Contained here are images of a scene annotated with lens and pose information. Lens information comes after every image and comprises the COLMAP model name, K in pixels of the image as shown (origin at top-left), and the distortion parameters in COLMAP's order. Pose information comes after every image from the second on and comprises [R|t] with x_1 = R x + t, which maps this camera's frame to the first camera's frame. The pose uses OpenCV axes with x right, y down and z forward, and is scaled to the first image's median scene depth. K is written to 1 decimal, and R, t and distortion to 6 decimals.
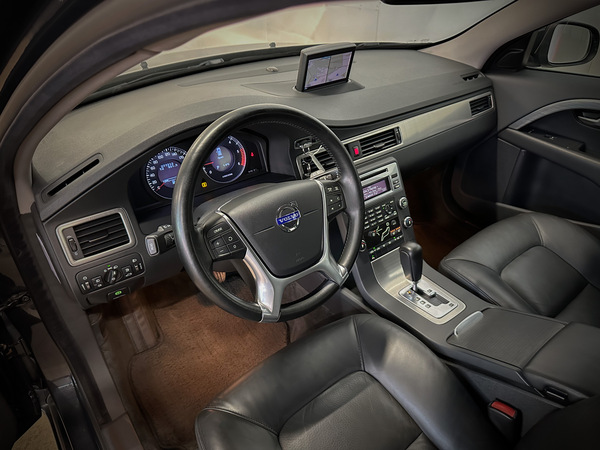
lens RADIAL K [[411.8, 0, 296.5], [0, 411.8, 222.9], [0, 0, 1]] dist [0.026043, -0.007071]
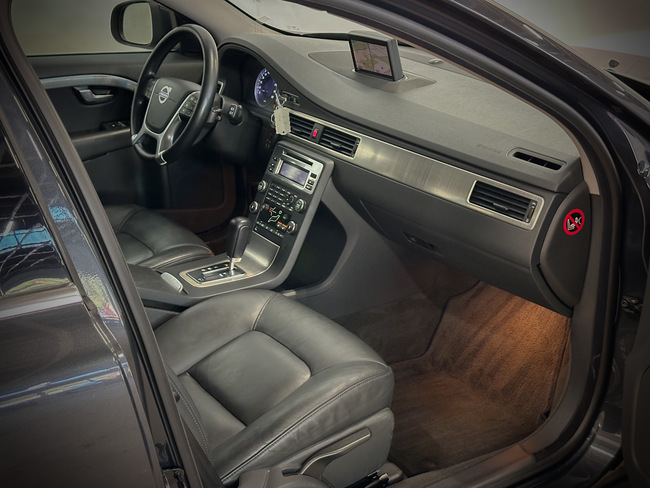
lens RADIAL K [[887.9, 0, 327.9], [0, 887.9, 243.1], [0, 0, 1]] dist [0.141006, 0.000000]
pose [[-0.056752, 0.379549, -0.923429, 2.095702], [-0.532907, 0.770625, 0.349495, -0.700728], [0.844268, 0.511937, 0.158530, 0.825142]]
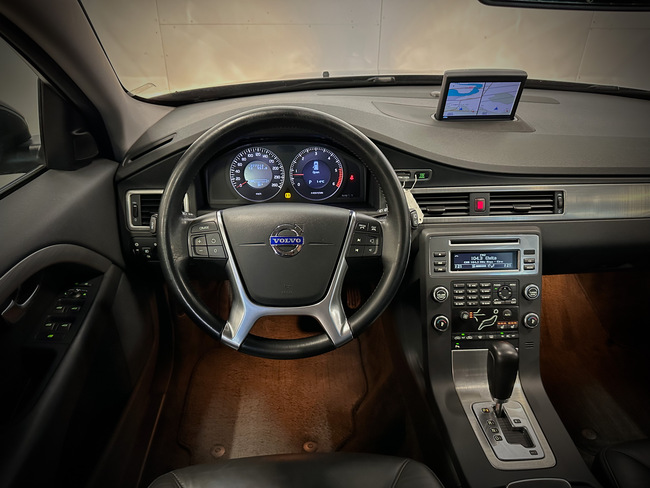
lens RADIAL K [[446.1, 0, 321.0], [0, 446.1, 241.4], [0, 0, 1]] dist [0.026043, -0.007071]
pose [[0.832551, 0.286486, -0.474114, 0.309857], [-0.315476, 0.948737, 0.019298, -0.032987], [0.455338, 0.133506, 0.880252, 0.142471]]
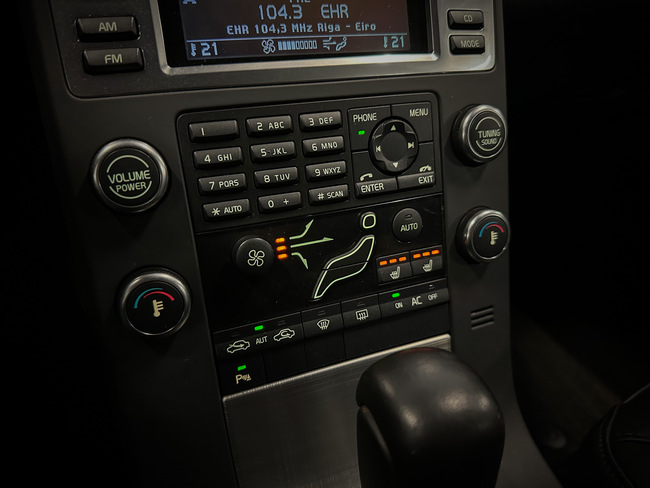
lens RADIAL K [[446.1, 0, 321.1], [0, 446.1, 243.0], [0, 0, 1]] dist [0.026043, -0.007071]
pose [[0.961721, 0.214505, -0.170531, 0.241826], [-0.204776, 0.976088, 0.072939, 0.002724], [0.182099, -0.035227, 0.982649, 0.802614]]
